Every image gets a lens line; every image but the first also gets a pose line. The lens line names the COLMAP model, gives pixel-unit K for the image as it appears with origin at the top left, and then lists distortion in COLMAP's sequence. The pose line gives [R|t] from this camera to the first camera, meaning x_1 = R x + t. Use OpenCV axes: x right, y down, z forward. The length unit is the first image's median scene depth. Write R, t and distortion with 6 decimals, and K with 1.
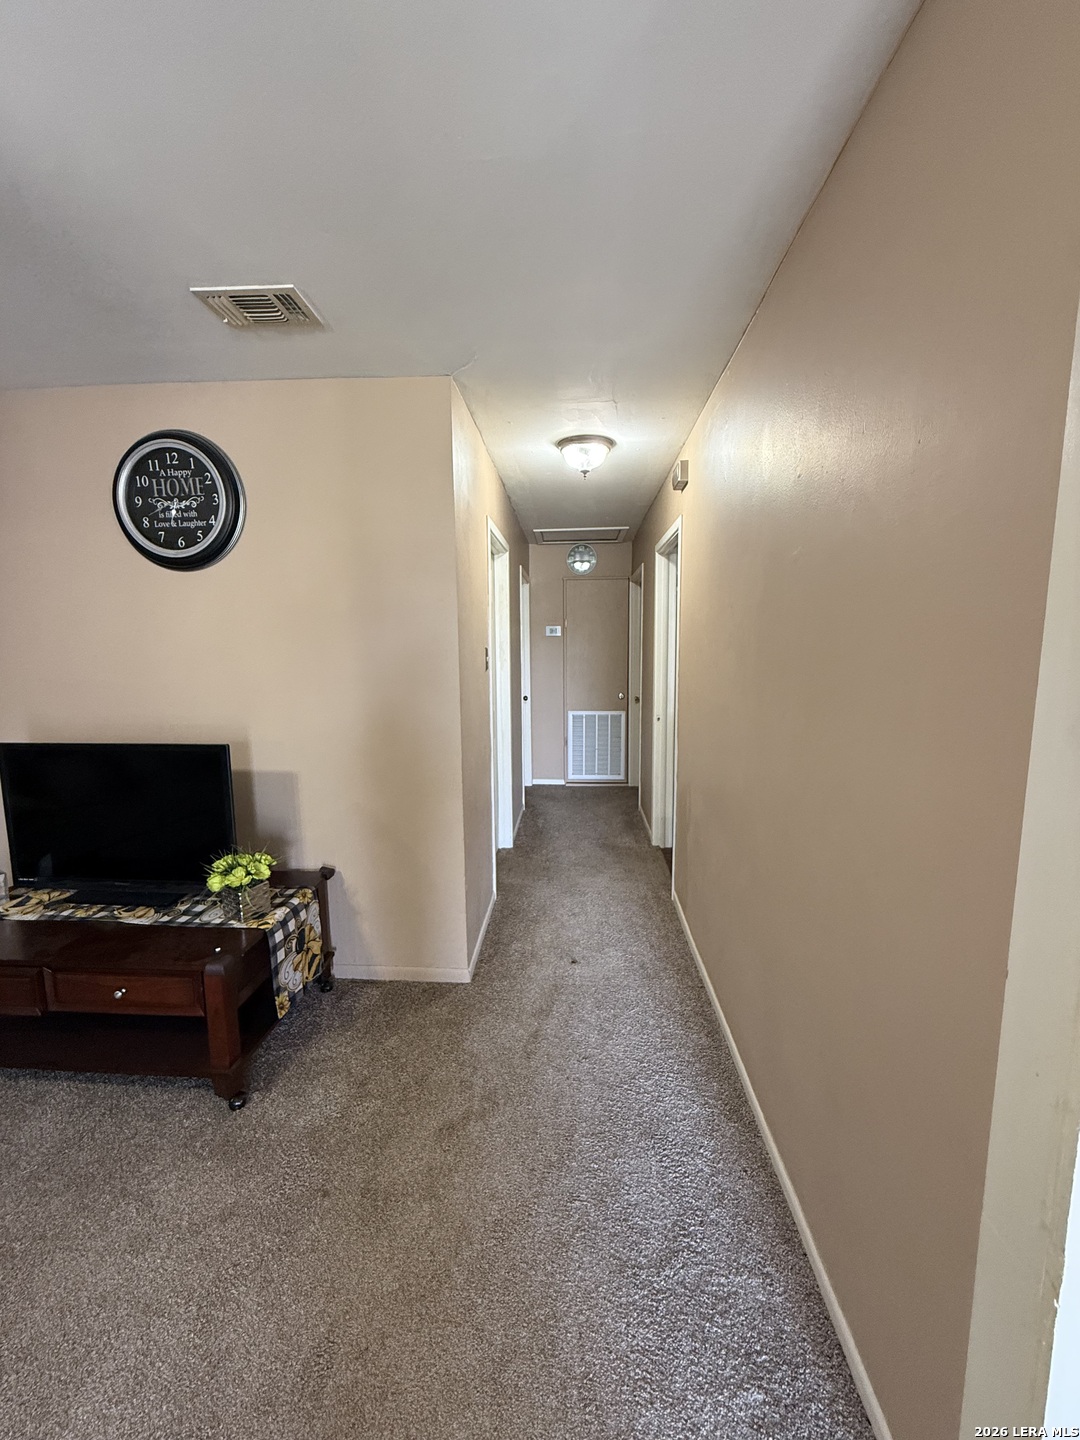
lens RADIAL K [[572.9, 0, 543.1], [0, 572.9, 723.5], [0, 0, 1]] dist [0.006277, -0.001479]
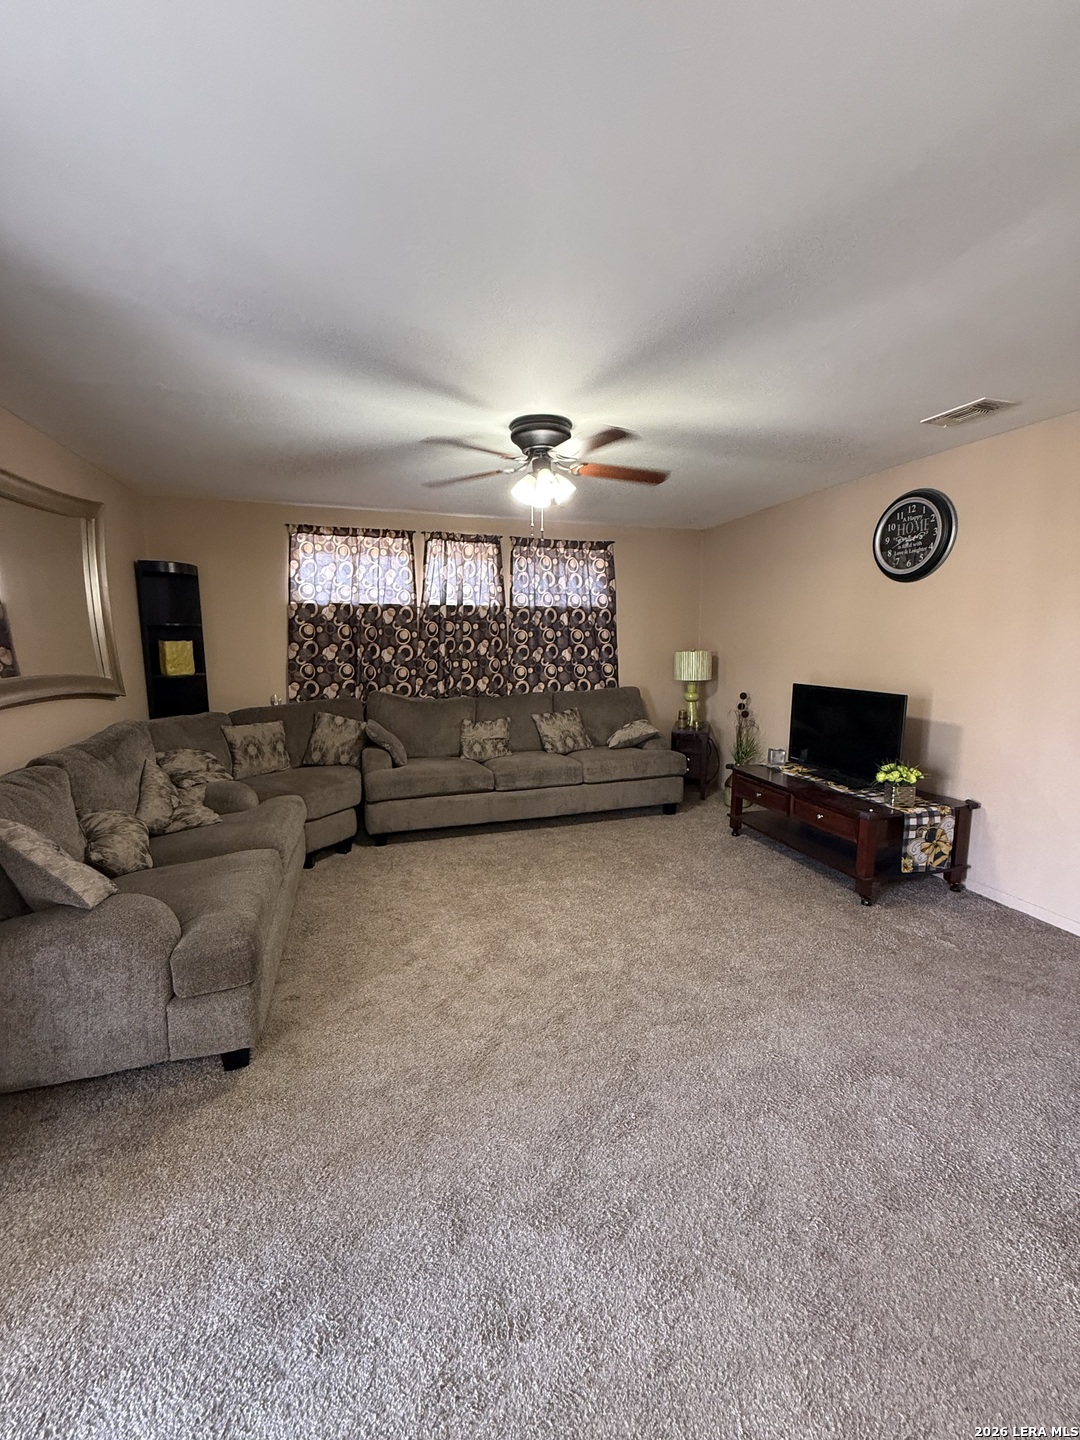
lens RADIAL K [[572.9, 0, 541.4], [0, 572.9, 719.1], [0, 0, 1]] dist [0.006277, -0.001479]
pose [[0.360013, 0.134736, -0.923167, 0.522797], [-0.121270, 0.987880, 0.096888, 0.068324], [0.925032, 0.077072, 0.371989, -0.472225]]
